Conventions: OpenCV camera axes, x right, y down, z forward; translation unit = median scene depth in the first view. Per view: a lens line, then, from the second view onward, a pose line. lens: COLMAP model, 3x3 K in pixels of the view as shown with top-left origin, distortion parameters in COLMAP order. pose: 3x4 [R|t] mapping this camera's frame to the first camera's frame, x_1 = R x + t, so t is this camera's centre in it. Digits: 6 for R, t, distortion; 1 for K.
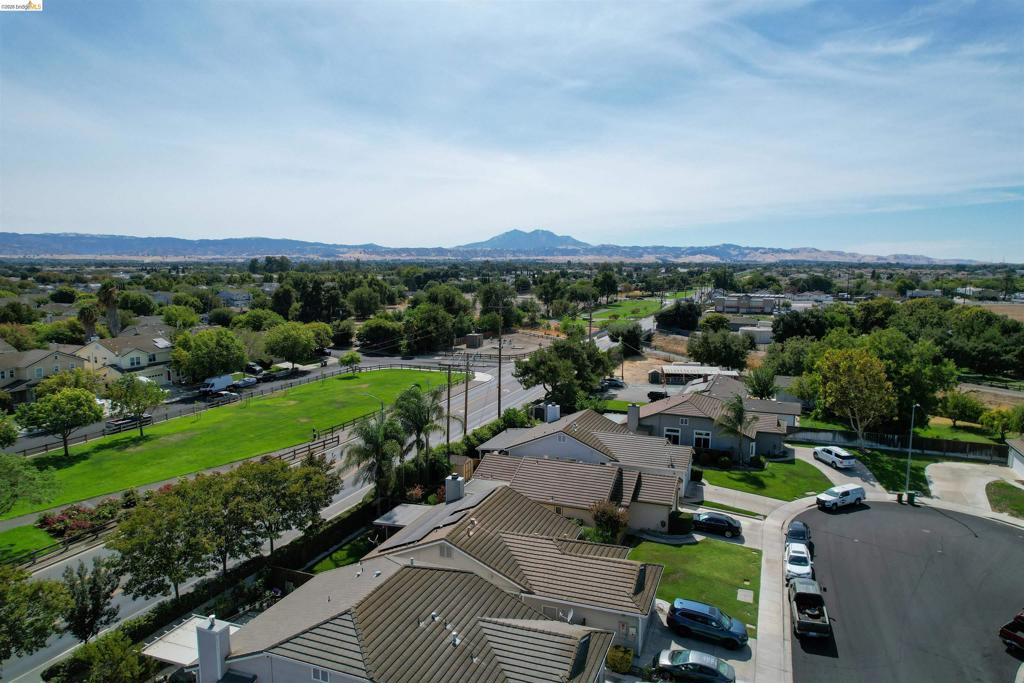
lens RADIAL K [[664.8, 0, 512.0], [0, 664.8, 341.5], [0, 0, 1]] dist [-0.084396, 0.072817]
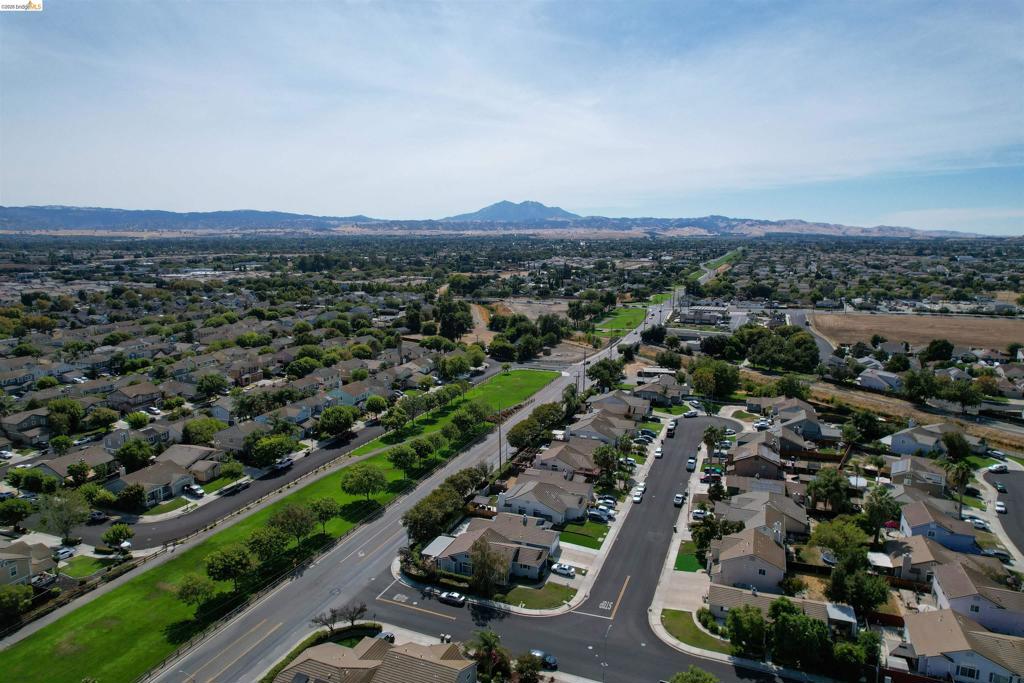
lens RADIAL K [[664.8, 0, 512.0], [0, 664.8, 341.5], [0, 0, 1]] dist [-0.084396, 0.072817]
pose [[0.999848, -0.004622, 0.016787, -0.202990], [0.003876, 0.999013, 0.044252, -0.122472], [-0.016975, -0.044181, 0.998879, -0.978748]]
